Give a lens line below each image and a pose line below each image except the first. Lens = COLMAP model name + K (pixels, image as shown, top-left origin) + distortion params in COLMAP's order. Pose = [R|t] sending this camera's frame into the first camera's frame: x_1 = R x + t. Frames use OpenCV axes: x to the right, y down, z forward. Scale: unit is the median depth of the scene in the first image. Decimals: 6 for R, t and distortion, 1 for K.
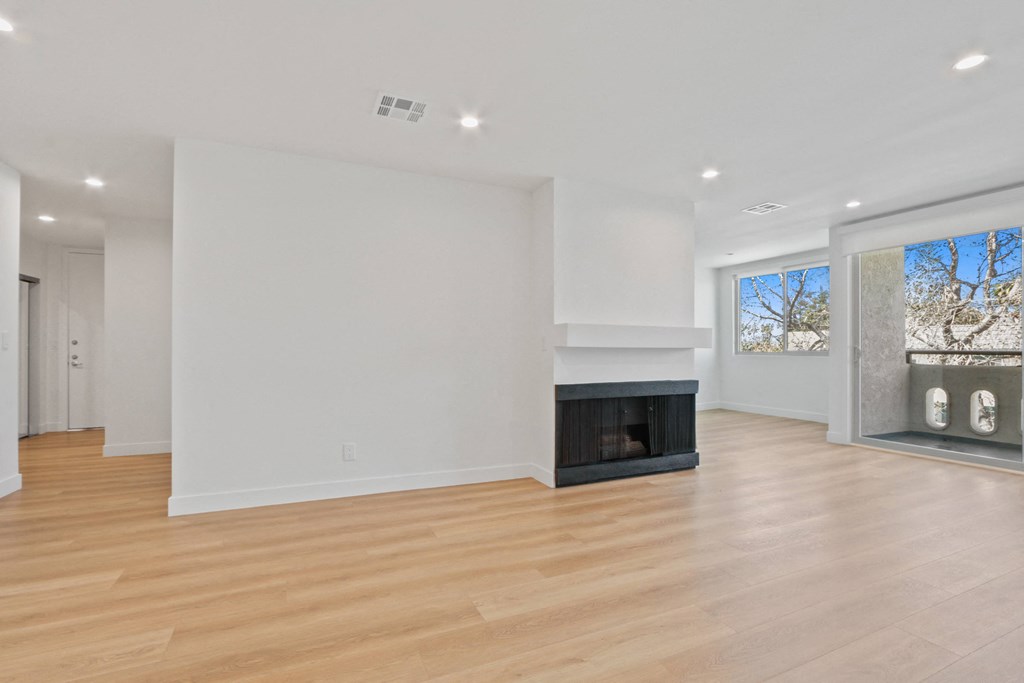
lens RADIAL K [[471.3, 0, 506.3], [0, 471.3, 345.0], [0, 0, 1]] dist [-0.020510, 0.000470]
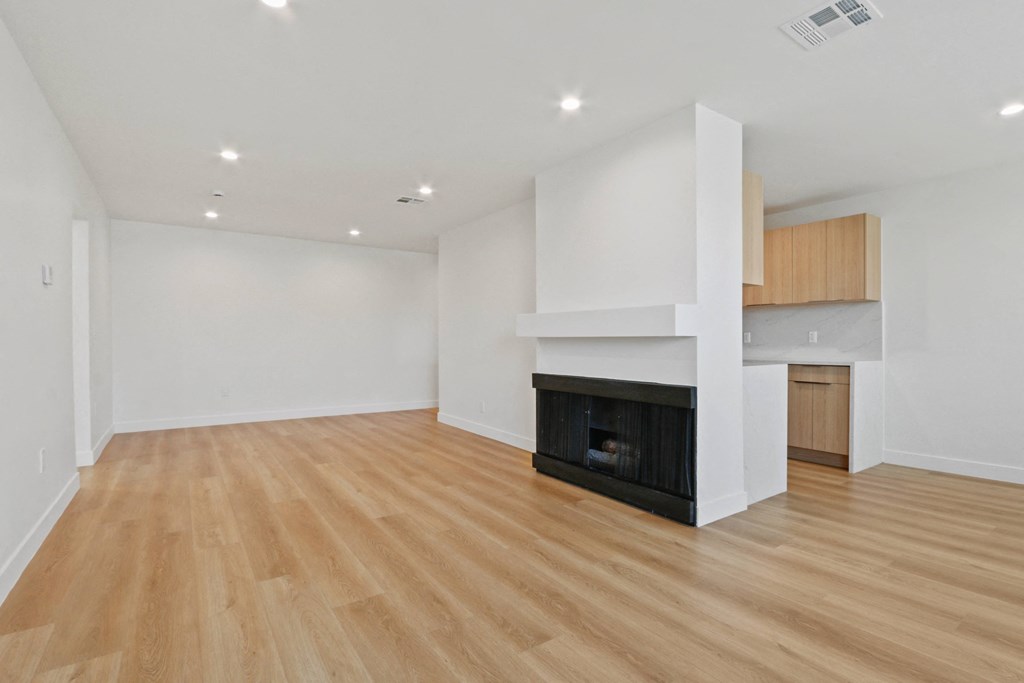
lens RADIAL K [[462.8, 0, 509.1], [0, 462.8, 346.3], [0, 0, 1]] dist [-0.015217, -0.000541]
pose [[0.169367, -0.005038, -0.985540, 1.144054], [0.016538, 0.999861, -0.002270, 0.022799], [0.985414, -0.015914, 0.169426, 0.776088]]
